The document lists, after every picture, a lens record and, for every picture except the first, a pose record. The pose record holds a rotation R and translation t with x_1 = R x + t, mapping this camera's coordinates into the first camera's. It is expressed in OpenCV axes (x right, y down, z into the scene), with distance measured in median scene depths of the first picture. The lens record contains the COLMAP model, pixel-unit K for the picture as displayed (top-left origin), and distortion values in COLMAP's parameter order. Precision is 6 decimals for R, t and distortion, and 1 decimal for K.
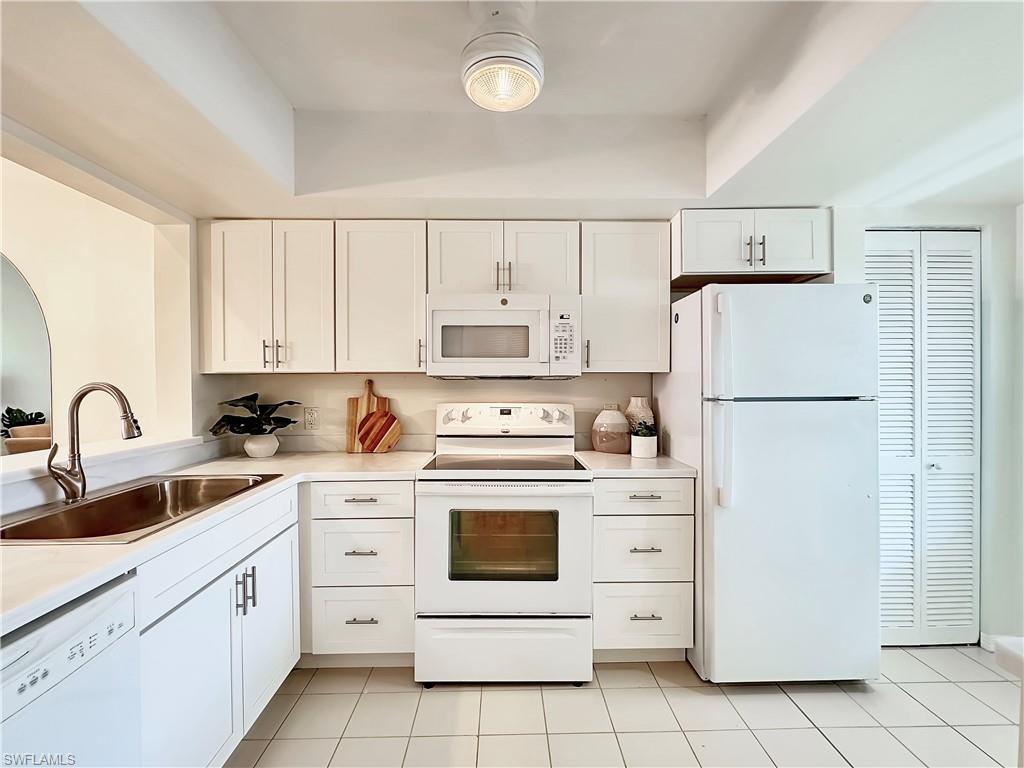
lens RADIAL K [[474.7, 0, 512.0], [0, 474.7, 384.0], [0, 0, 1]] dist [-0.000087, 0.000829]
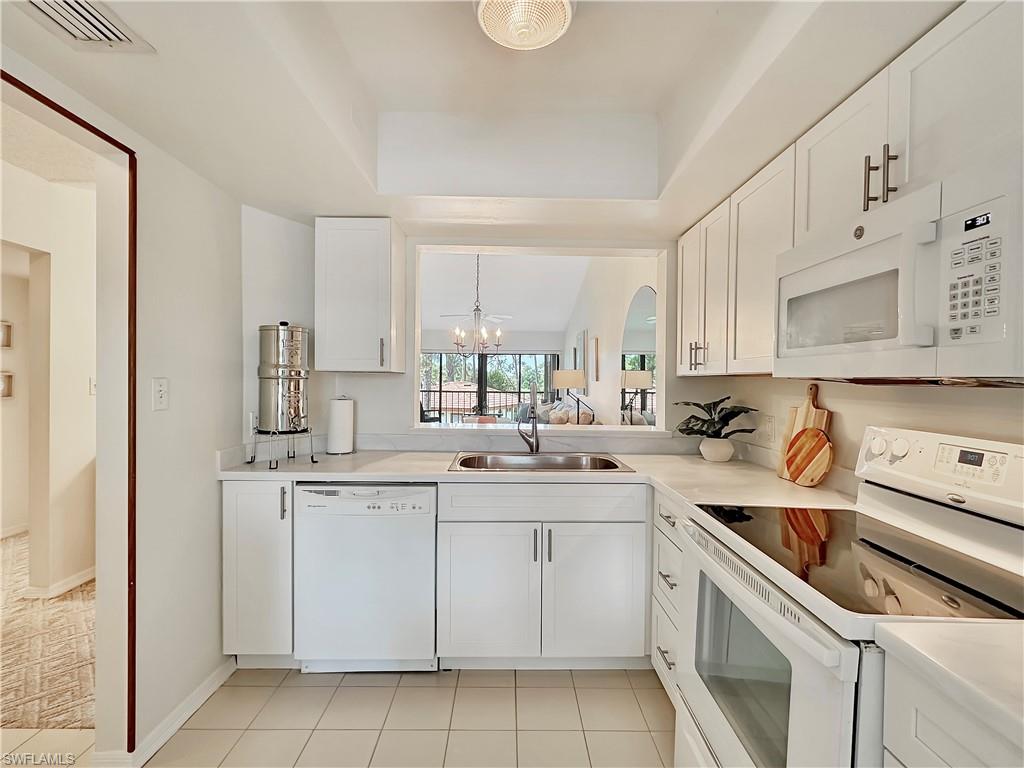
lens RADIAL K [[474.7, 0, 512.0], [0, 474.7, 384.0], [0, 0, 1]] dist [-0.000087, 0.000829]
pose [[0.003337, 0.012222, -0.999920, 0.492792], [-0.025853, 0.999592, 0.012132, -0.006776], [0.999660, 0.025810, 0.003651, 0.627764]]
